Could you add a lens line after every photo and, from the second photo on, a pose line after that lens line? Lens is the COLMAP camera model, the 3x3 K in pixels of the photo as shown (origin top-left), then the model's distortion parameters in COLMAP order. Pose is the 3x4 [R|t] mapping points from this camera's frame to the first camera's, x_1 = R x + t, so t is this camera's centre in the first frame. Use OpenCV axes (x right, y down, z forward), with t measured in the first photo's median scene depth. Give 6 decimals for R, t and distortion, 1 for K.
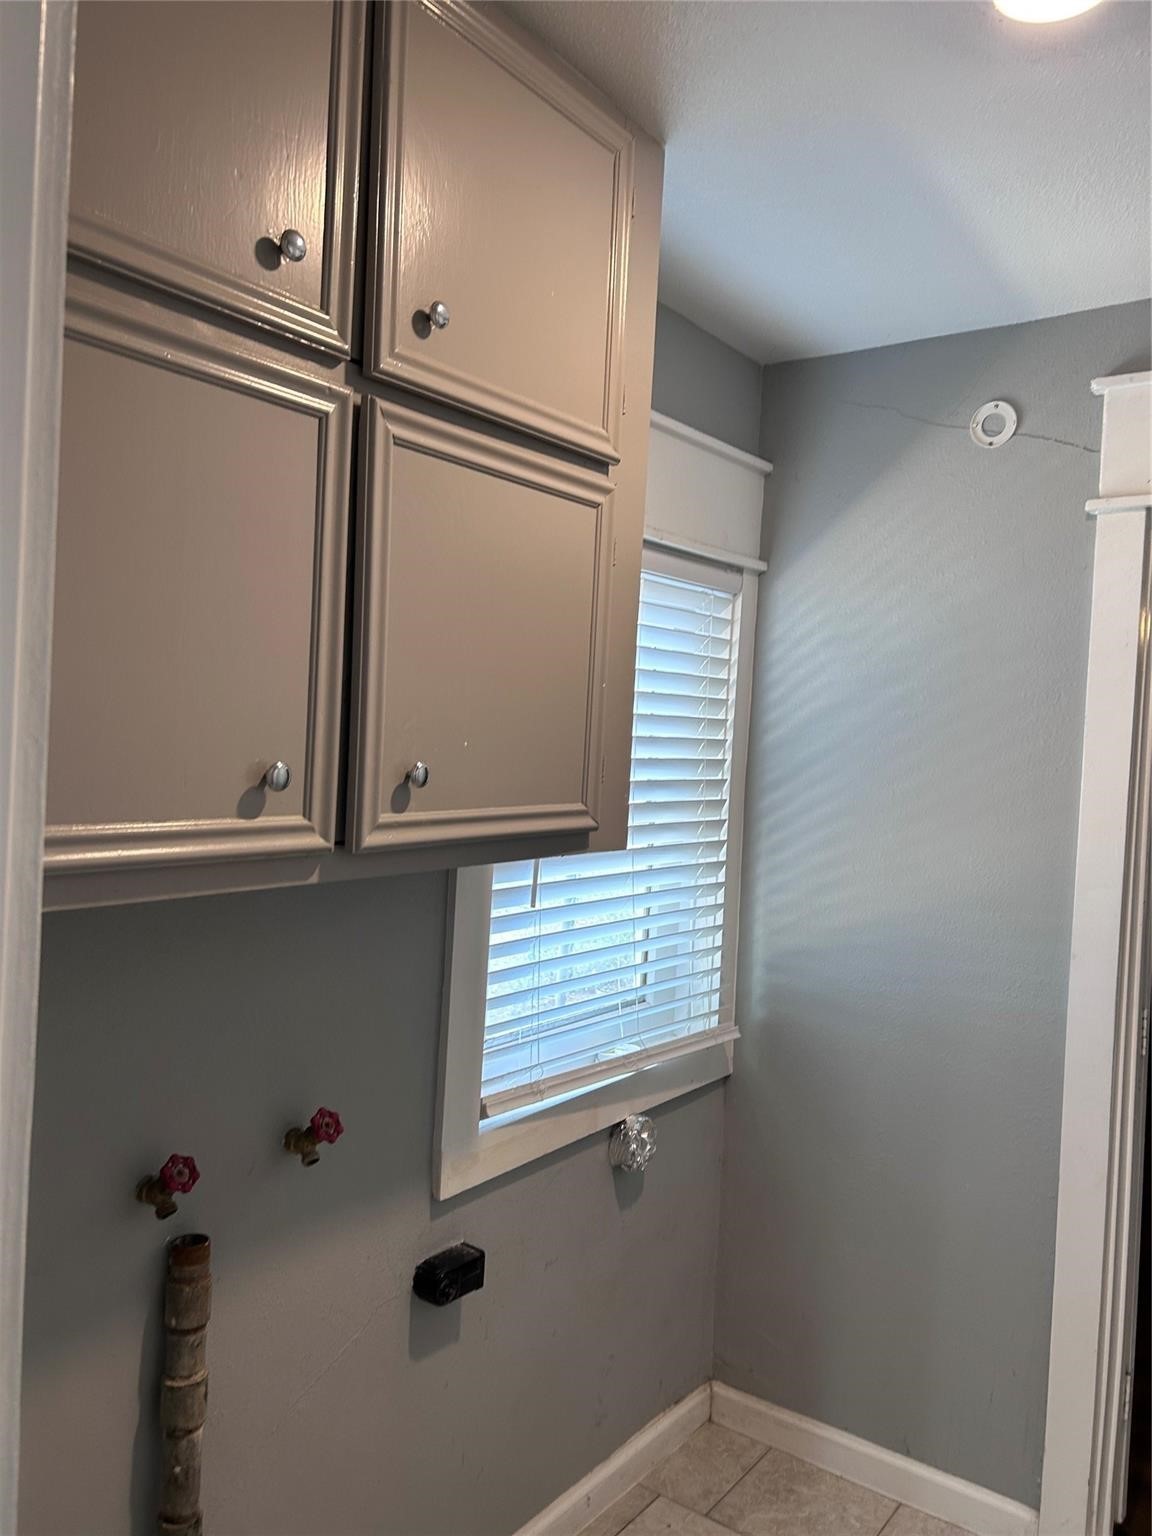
lens RADIAL K [[1168.5, 0, 575.6], [0, 1168.5, 768.0], [0, 0, 1]] dist [-0.005736, -0.006729]
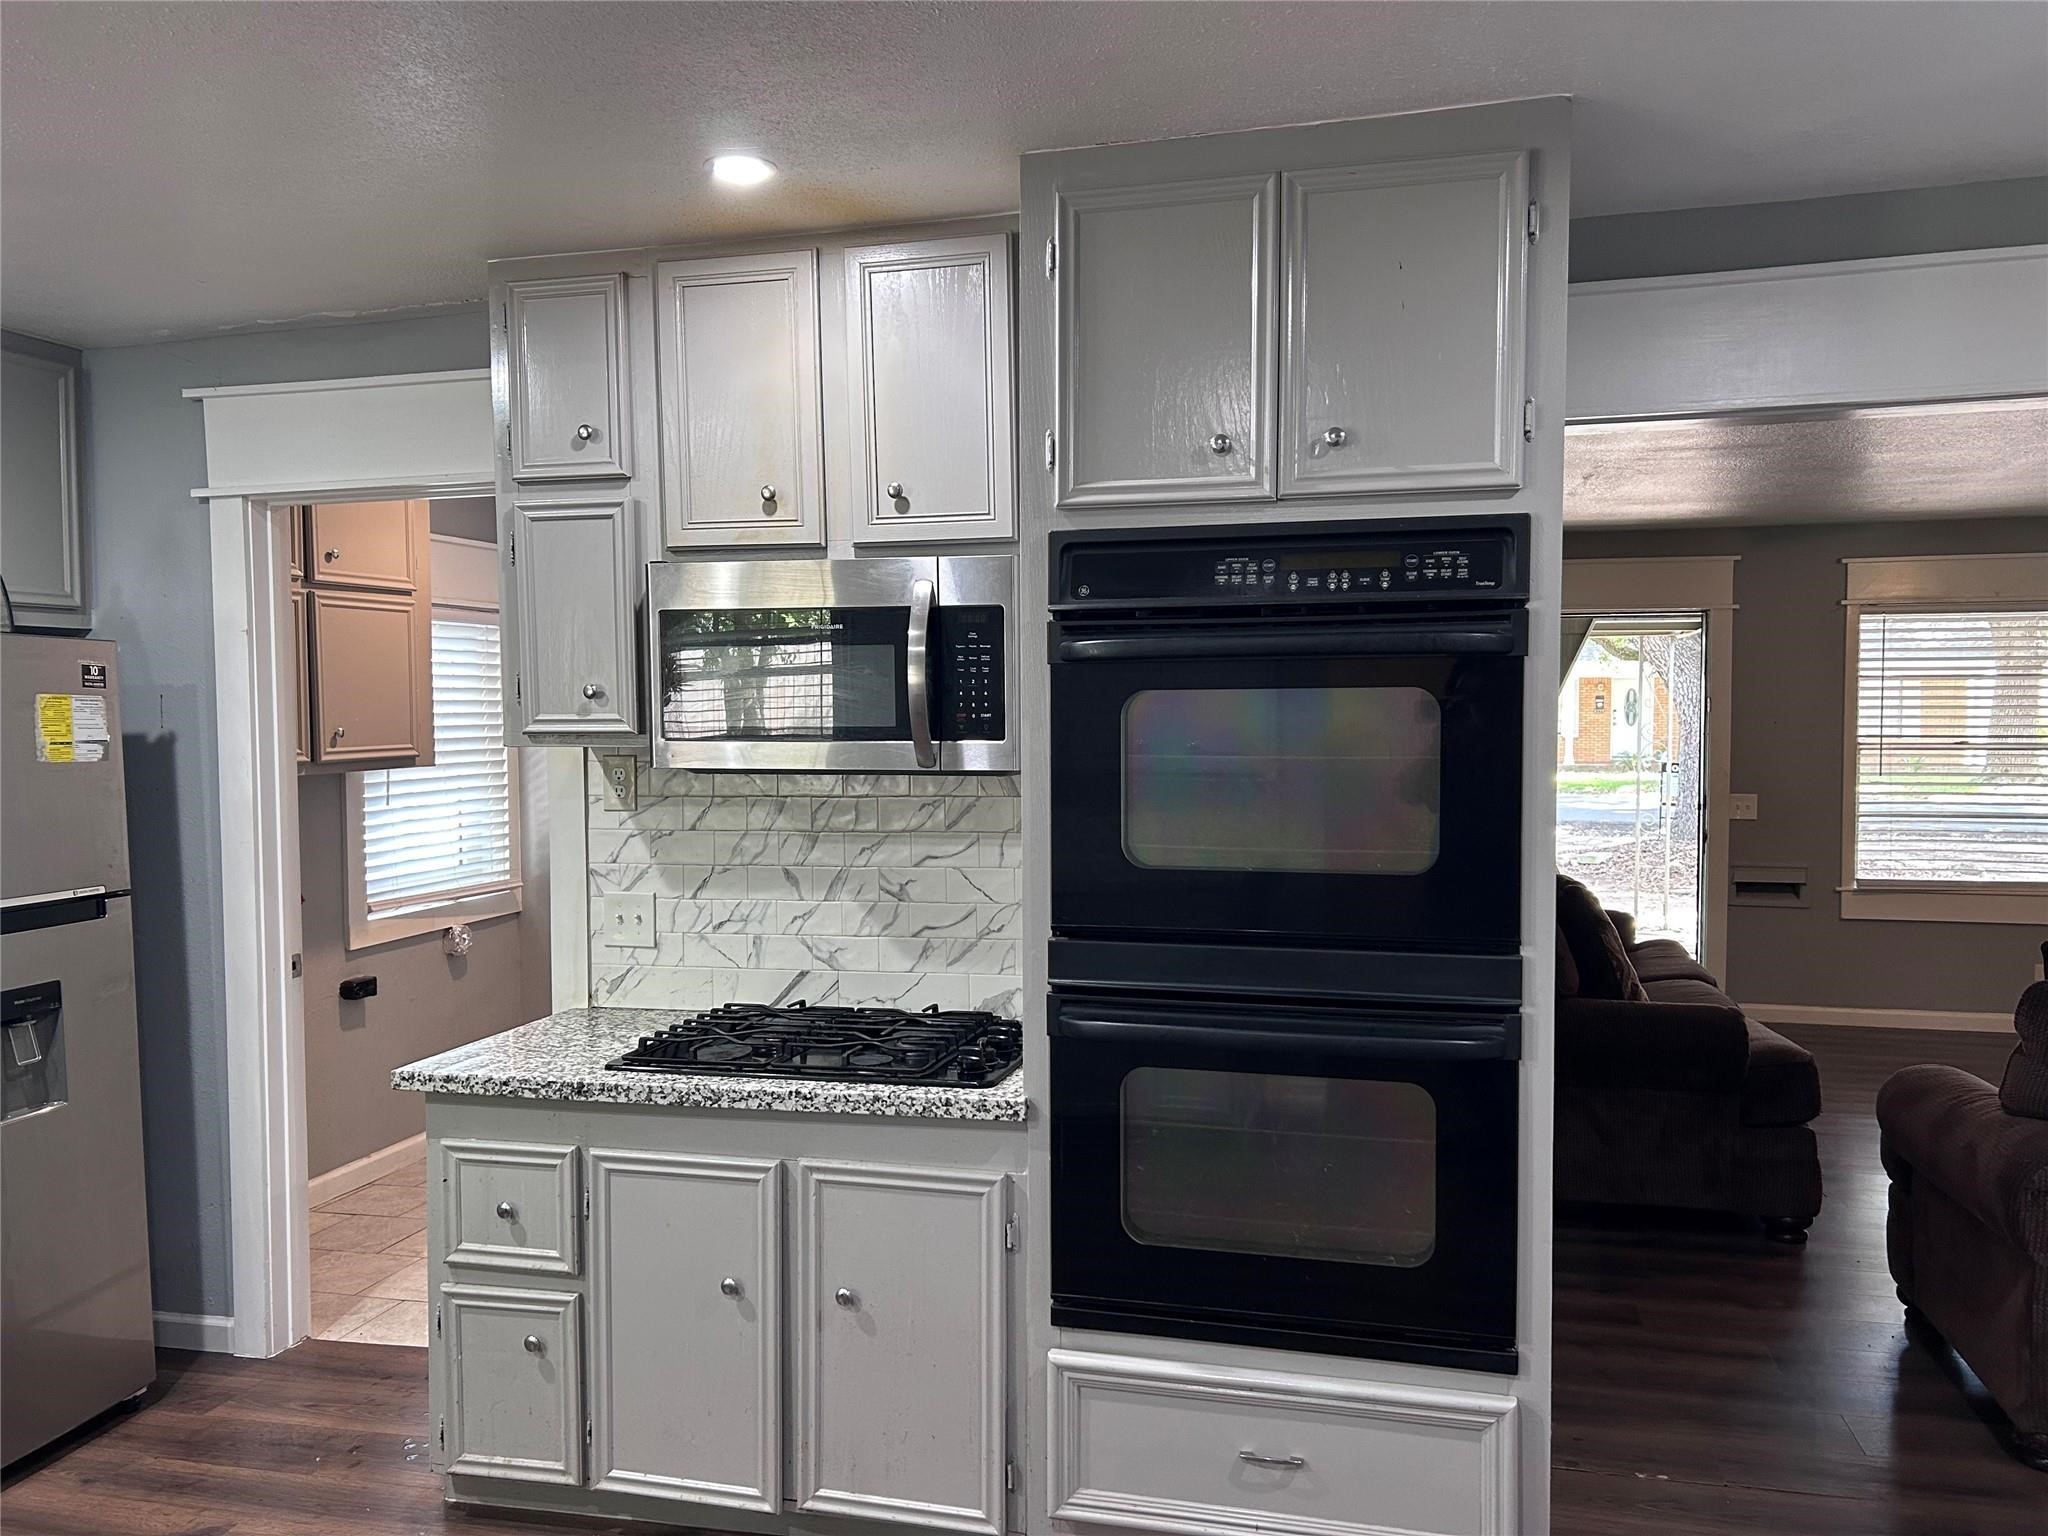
lens RADIAL K [[1558.0, 0, 1036.6], [0, 1558.0, 778.6], [0, 0, 1]] dist [-0.005736, -0.006729]
pose [[0.926308, -0.071235, 0.369973, 0.007001], [0.062798, 0.997419, 0.034817, 0.057548], [-0.371498, -0.009018, 0.928390, -1.892520]]
